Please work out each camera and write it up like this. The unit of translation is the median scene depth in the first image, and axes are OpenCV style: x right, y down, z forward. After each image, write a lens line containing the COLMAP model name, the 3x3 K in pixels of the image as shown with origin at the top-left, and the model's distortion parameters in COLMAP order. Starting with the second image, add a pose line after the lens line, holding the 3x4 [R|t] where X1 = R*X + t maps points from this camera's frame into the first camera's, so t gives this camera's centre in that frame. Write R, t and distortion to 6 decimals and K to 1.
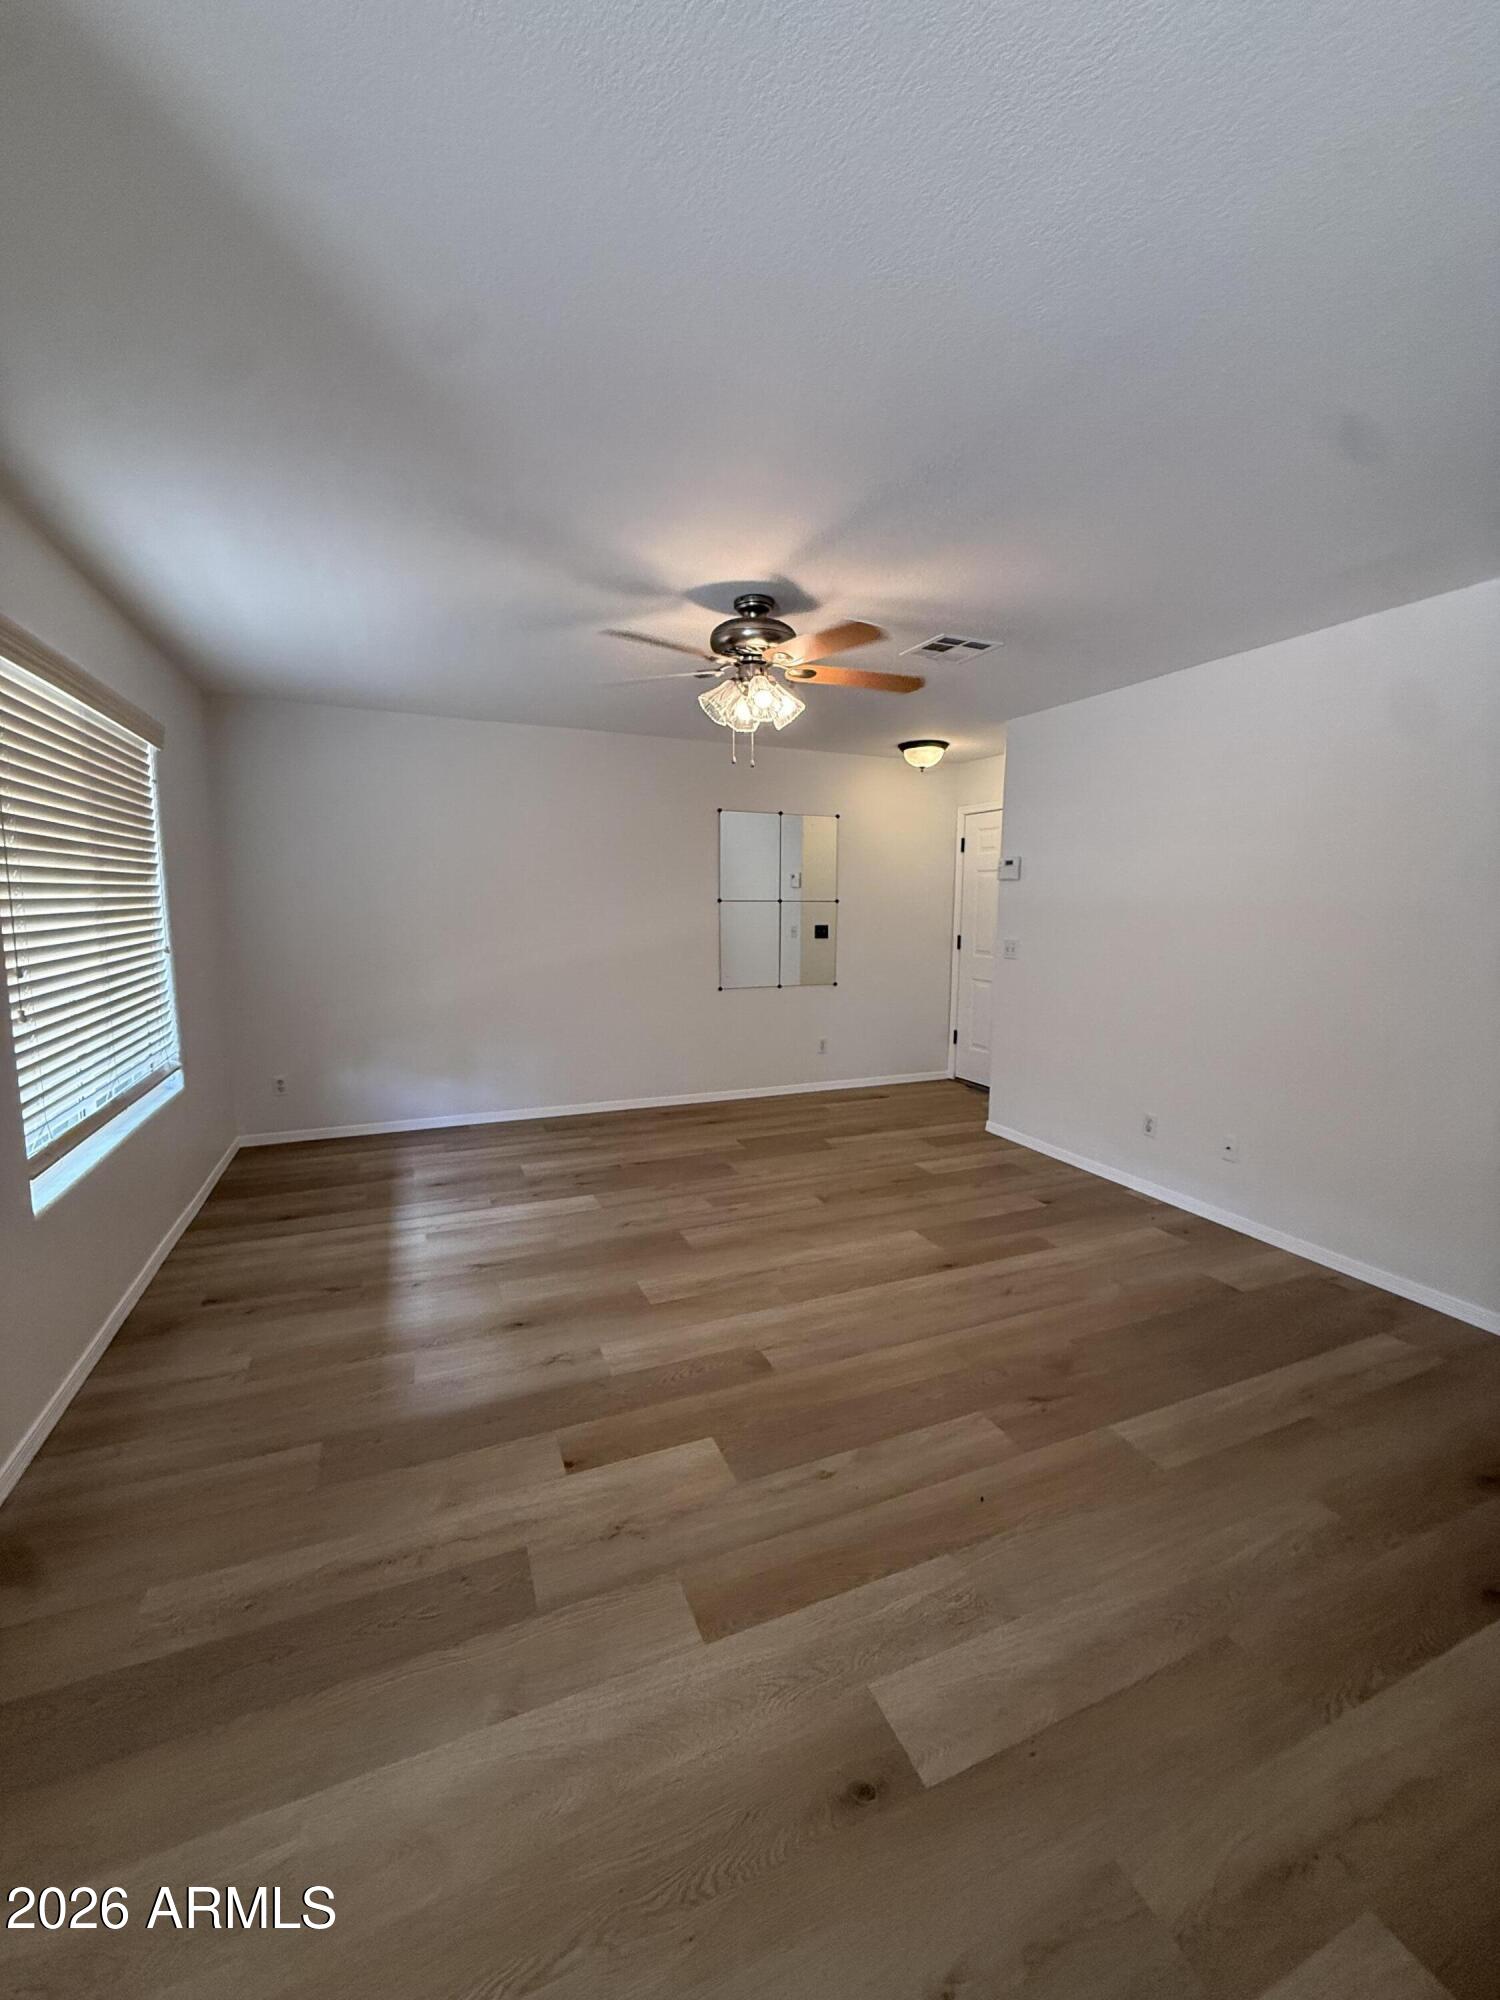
lens RADIAL K [[795.4, 0, 748.3], [0, 795.4, 998.7], [0, 0, 1]] dist [0.001197, 0.000229]
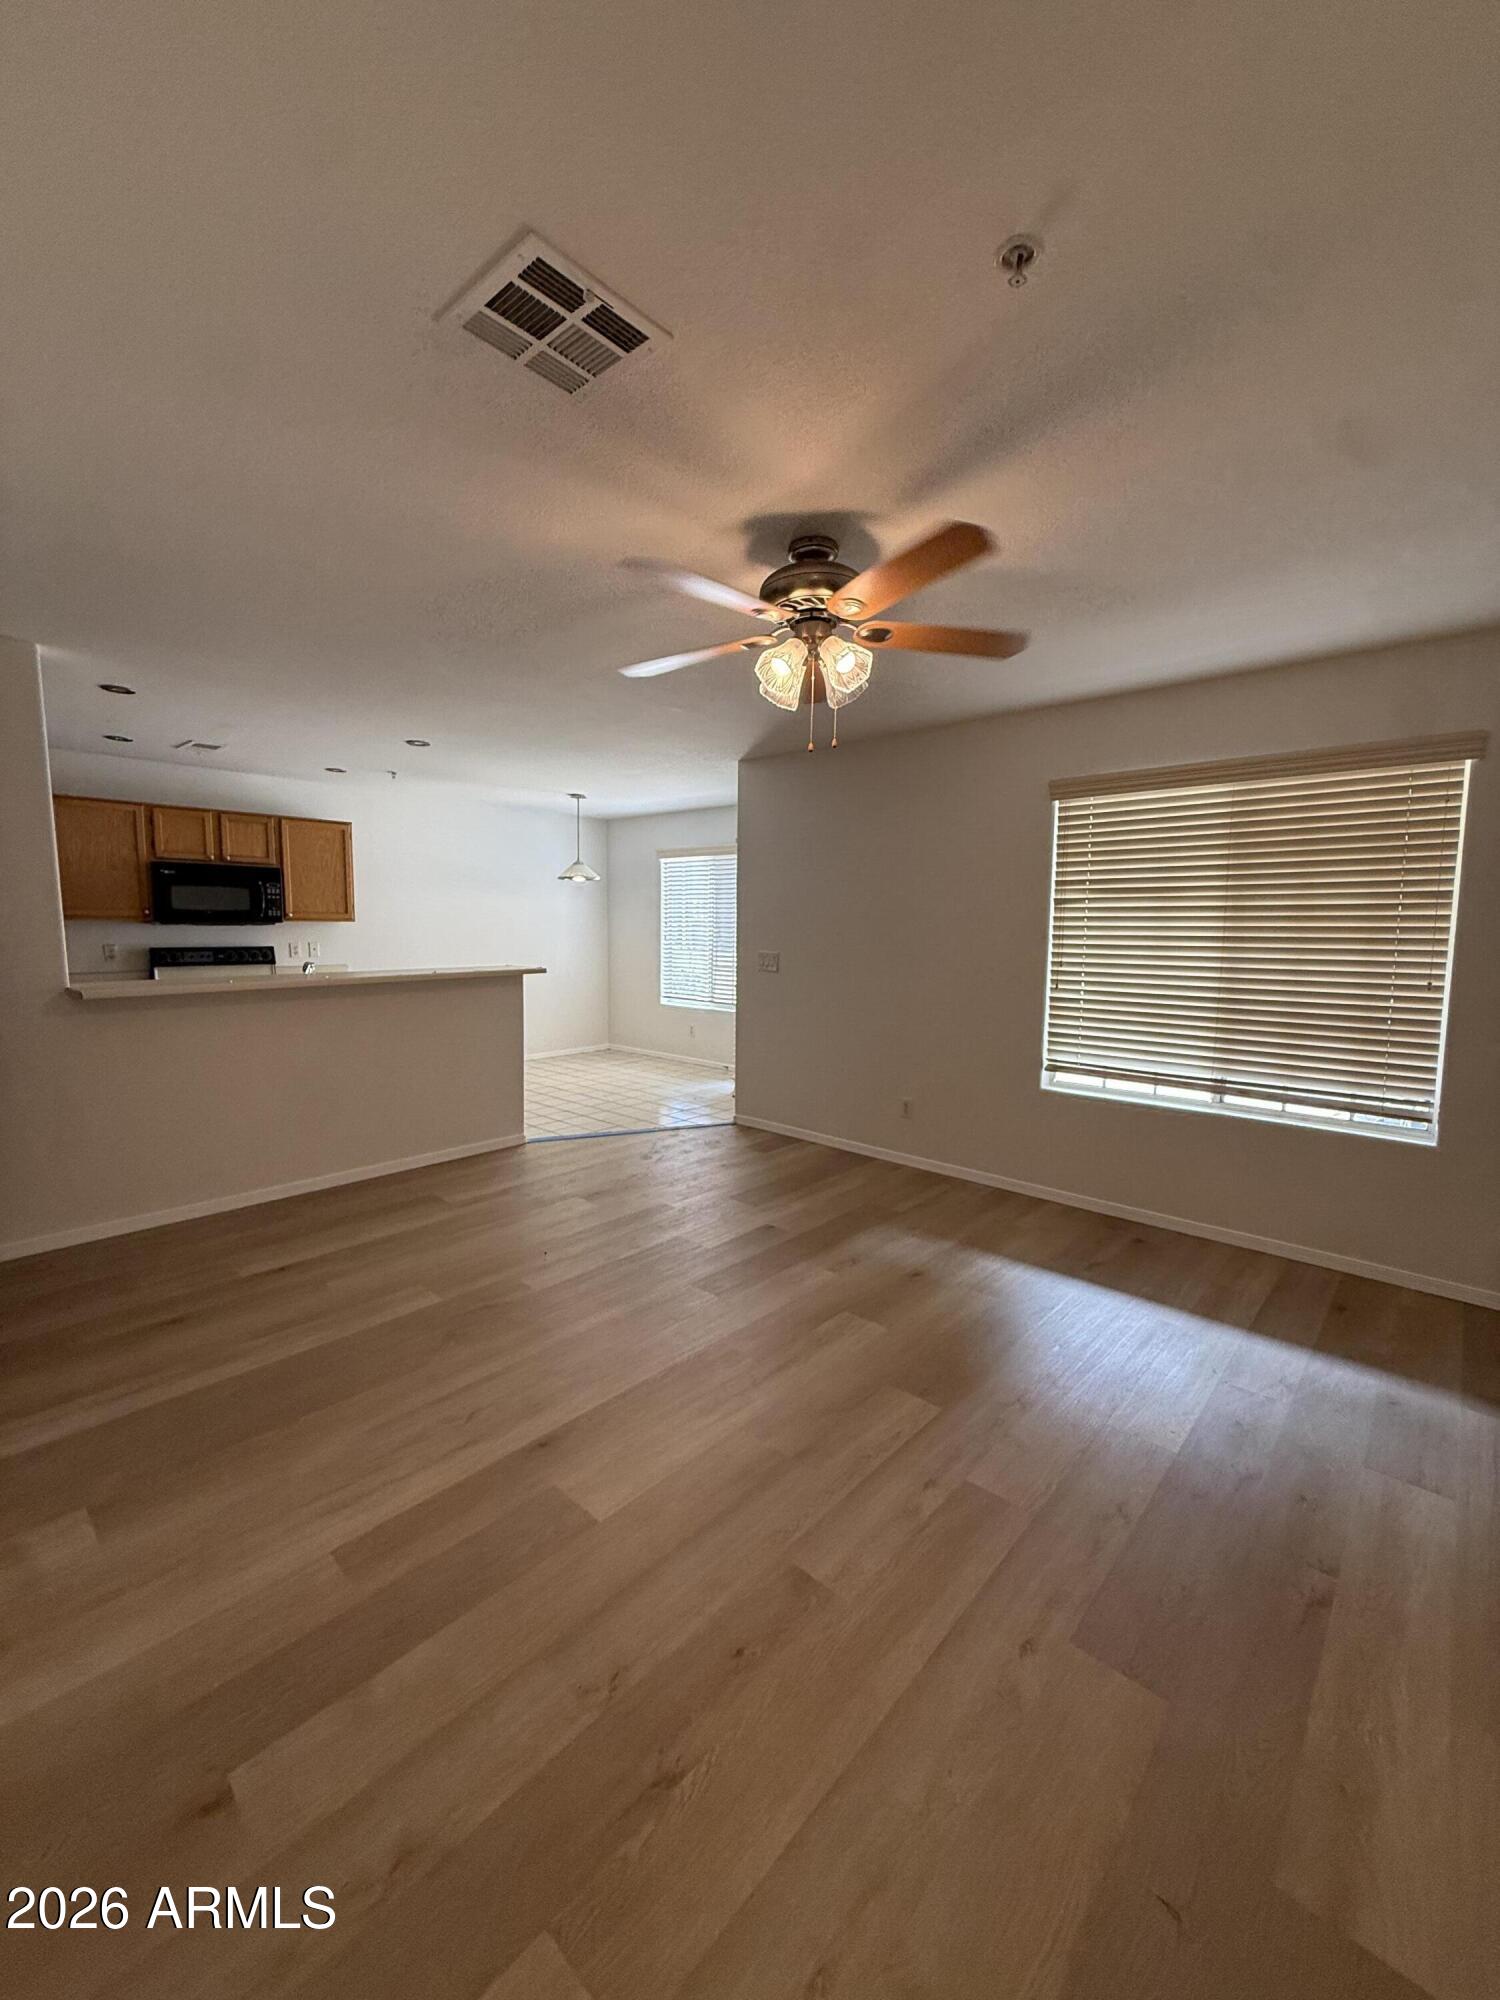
lens RADIAL K [[795.4, 0, 748.3], [0, 795.4, 998.7], [0, 0, 1]] dist [0.001197, 0.000229]
pose [[-0.907323, 0.022212, -0.419847, 0.384851], [-0.071519, 0.975896, 0.206187, -0.198482], [0.414306, 0.217105, -0.883864, 1.658838]]
